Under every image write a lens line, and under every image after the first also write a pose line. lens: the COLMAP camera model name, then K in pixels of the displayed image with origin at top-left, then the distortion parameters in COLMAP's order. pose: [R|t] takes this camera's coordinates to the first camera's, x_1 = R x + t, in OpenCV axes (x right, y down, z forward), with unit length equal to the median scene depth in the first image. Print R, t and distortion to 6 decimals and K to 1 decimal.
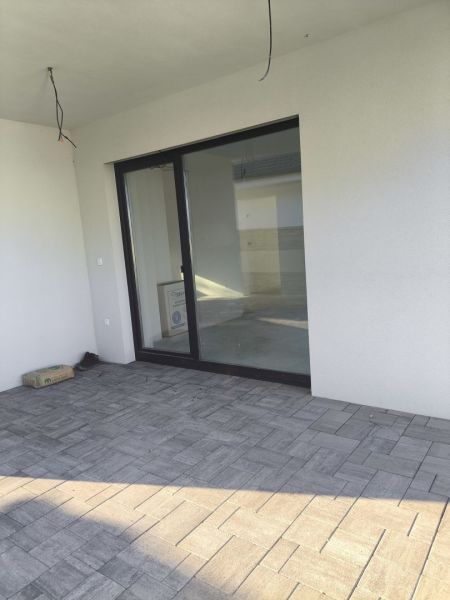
lens RADIAL K [[437.8, 0, 225.0], [0, 437.8, 300.0], [0, 0, 1]] dist [0.018394, -0.005604]
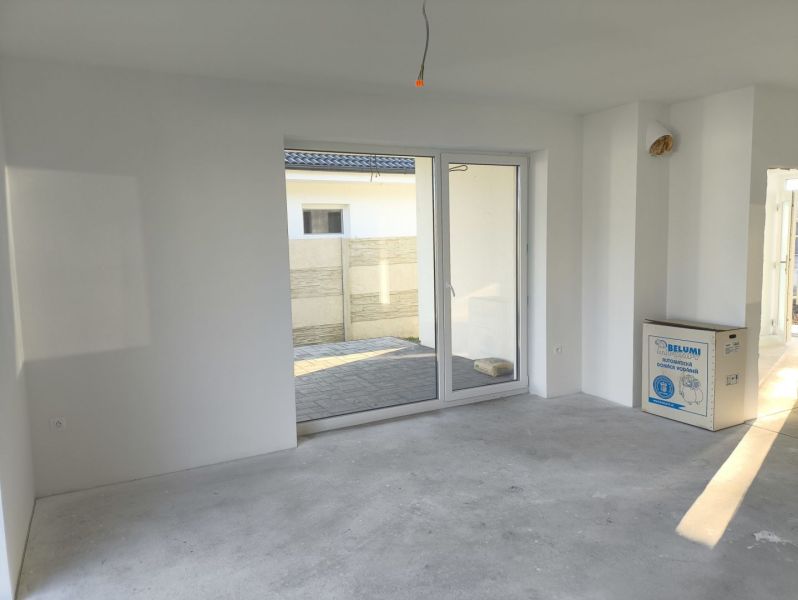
lens RADIAL K [[563.2, 0, 425.5], [0, 563.2, 297.6], [0, 0, 1]] dist [-0.006302, -0.001453]
pose [[-0.382562, 0.172863, -0.907615, 1.247013], [-0.087001, 0.971237, 0.221652, -0.397782], [0.919824, 0.163759, -0.356519, 1.870977]]
